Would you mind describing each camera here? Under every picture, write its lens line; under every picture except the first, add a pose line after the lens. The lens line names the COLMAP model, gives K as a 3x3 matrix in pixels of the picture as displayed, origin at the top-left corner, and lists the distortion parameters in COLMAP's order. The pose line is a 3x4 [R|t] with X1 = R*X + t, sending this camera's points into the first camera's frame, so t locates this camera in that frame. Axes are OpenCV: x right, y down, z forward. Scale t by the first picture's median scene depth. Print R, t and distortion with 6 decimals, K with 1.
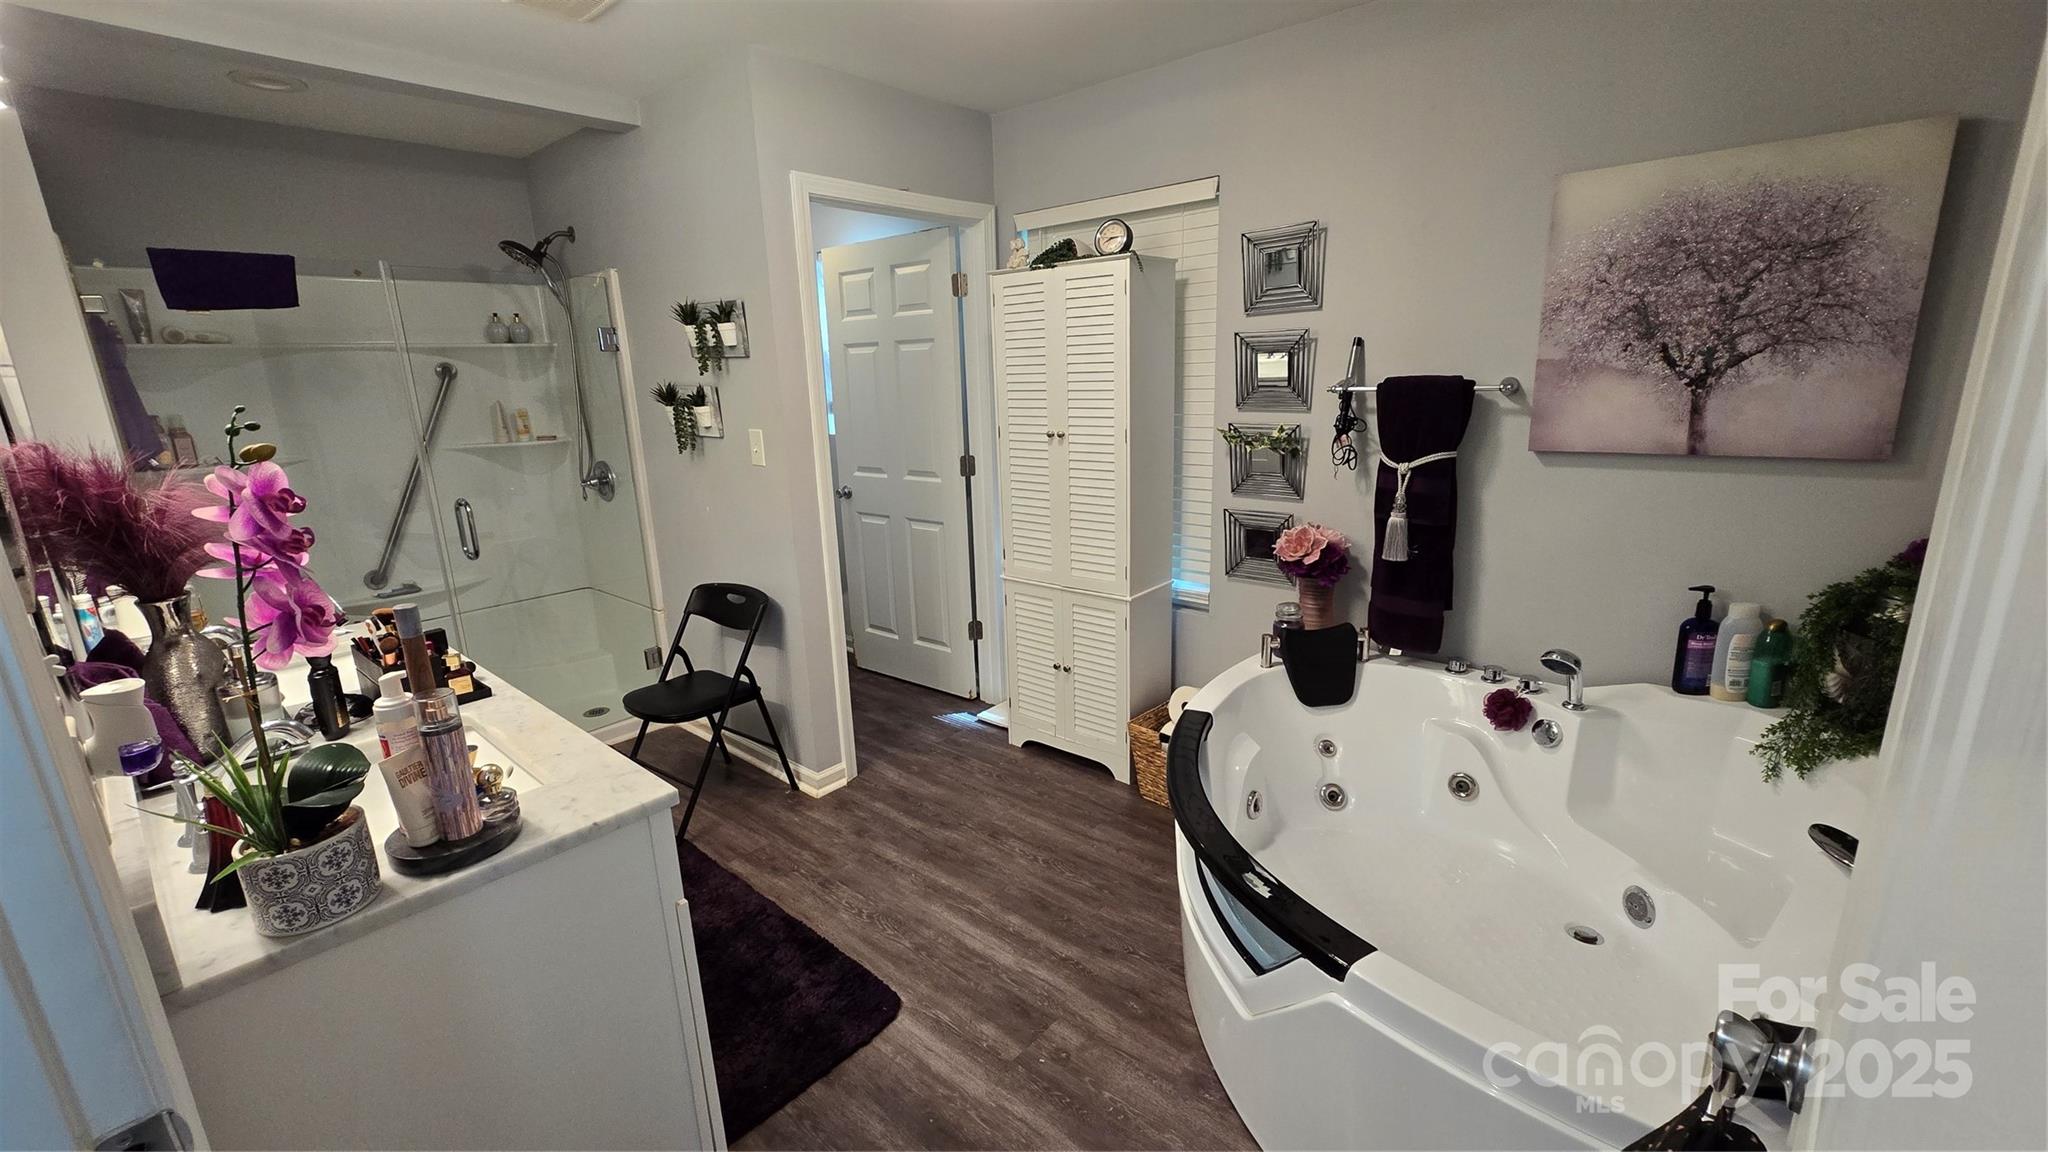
lens RADIAL K [[835.6, 0, 1013.2], [0, 835.6, 577.7], [0, 0, 1]] dist [0.001944, -0.002887]
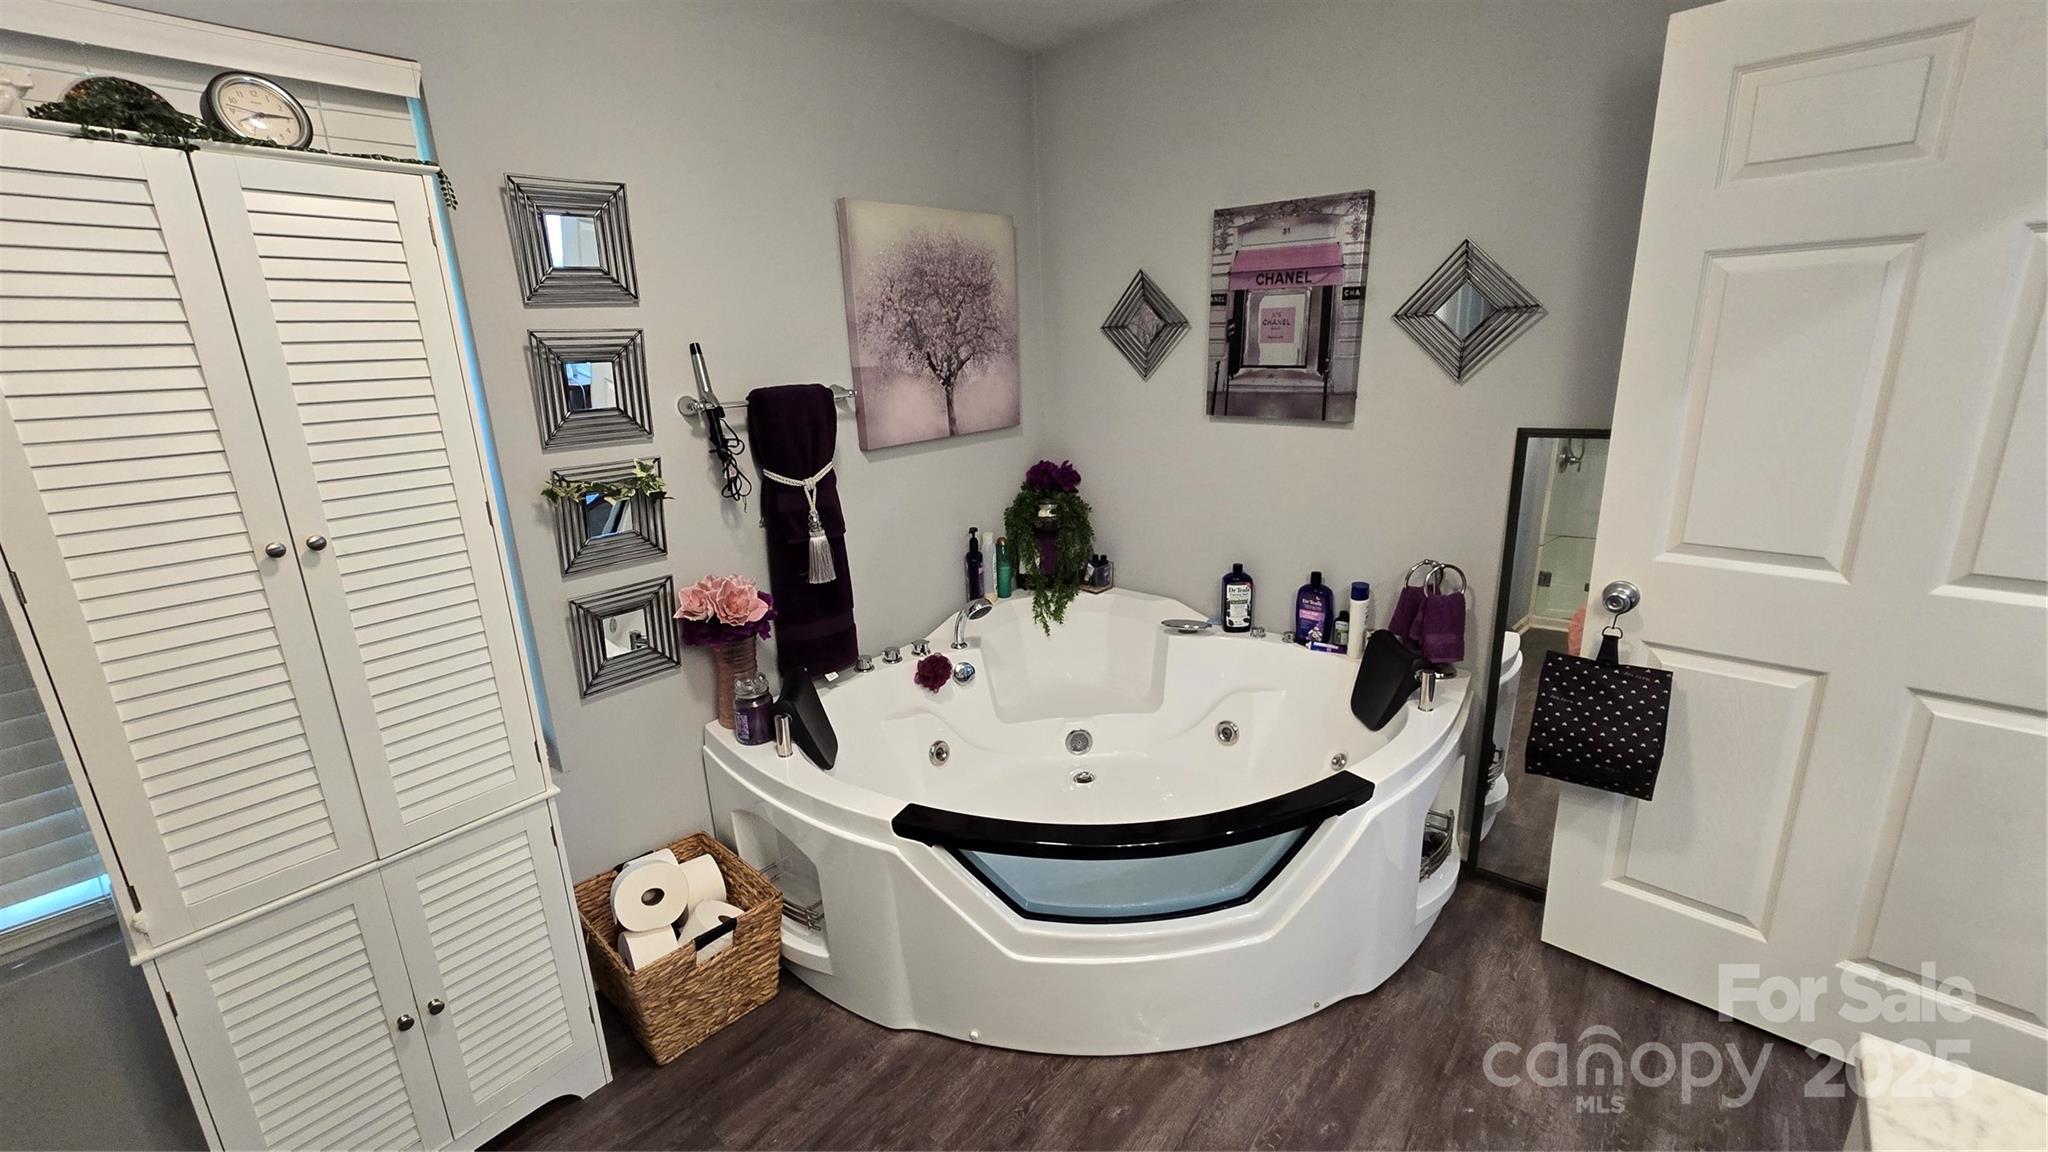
lens RADIAL K [[835.6, 0, 1013.2], [0, 835.6, 577.7], [0, 0, 1]] dist [0.001944, -0.002887]
pose [[-0.008280, -0.232038, 0.972672, -0.535114], [0.289874, 0.930382, 0.224417, -0.204238], [-0.957029, 0.283810, 0.059558, 0.876523]]
